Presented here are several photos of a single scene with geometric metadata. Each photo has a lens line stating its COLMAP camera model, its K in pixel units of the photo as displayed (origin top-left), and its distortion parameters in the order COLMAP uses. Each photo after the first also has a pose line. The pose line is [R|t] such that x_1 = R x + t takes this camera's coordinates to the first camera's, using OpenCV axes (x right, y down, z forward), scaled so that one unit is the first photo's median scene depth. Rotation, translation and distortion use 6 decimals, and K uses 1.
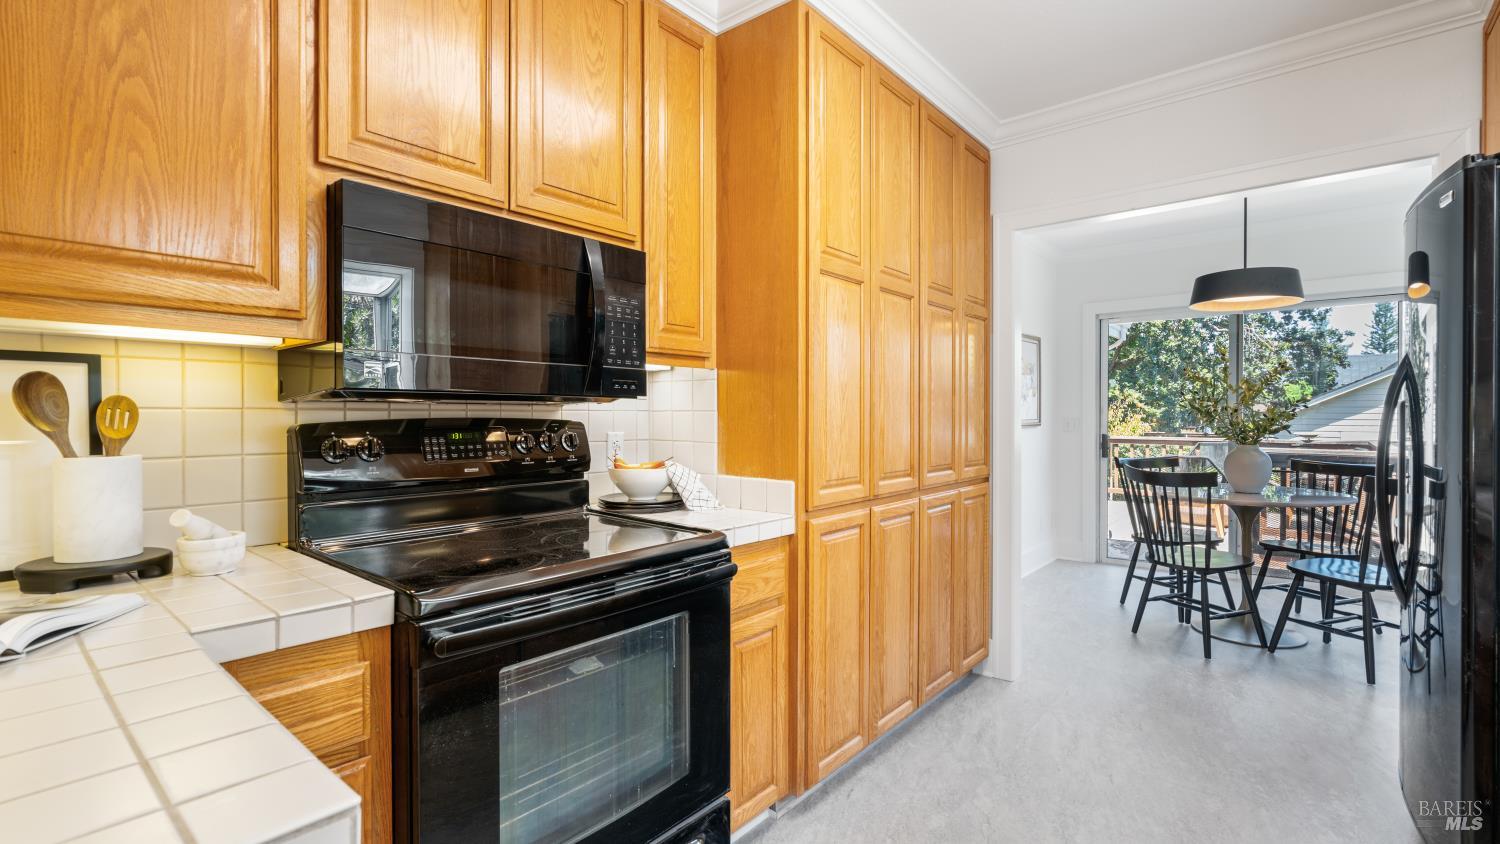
lens RADIAL K [[668.8, 0, 748.1], [0, 668.8, 420.0], [0, 0, 1]] dist [-0.002347, 0.000773]
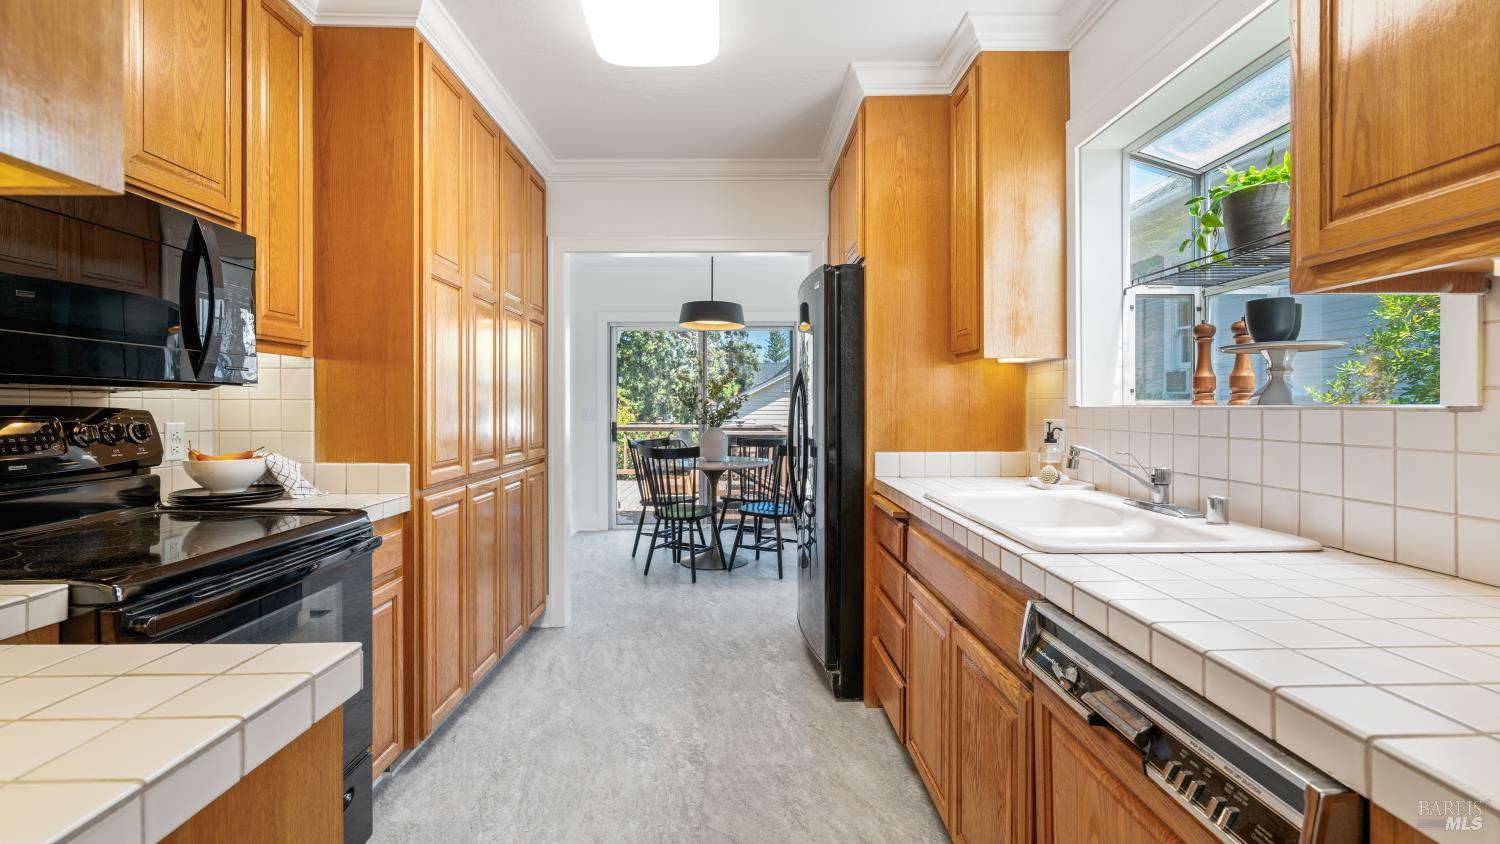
lens RADIAL K [[692.7, 0, 743.7], [0, 692.7, 401.0], [0, 0, 1]] dist [-0.002999, 0.001430]
pose [[0.753691, 0.007066, 0.657191, -0.239873], [0.003768, 0.999879, -0.015073, 0.006504], [-0.657218, 0.013837, 0.753573, -0.201771]]
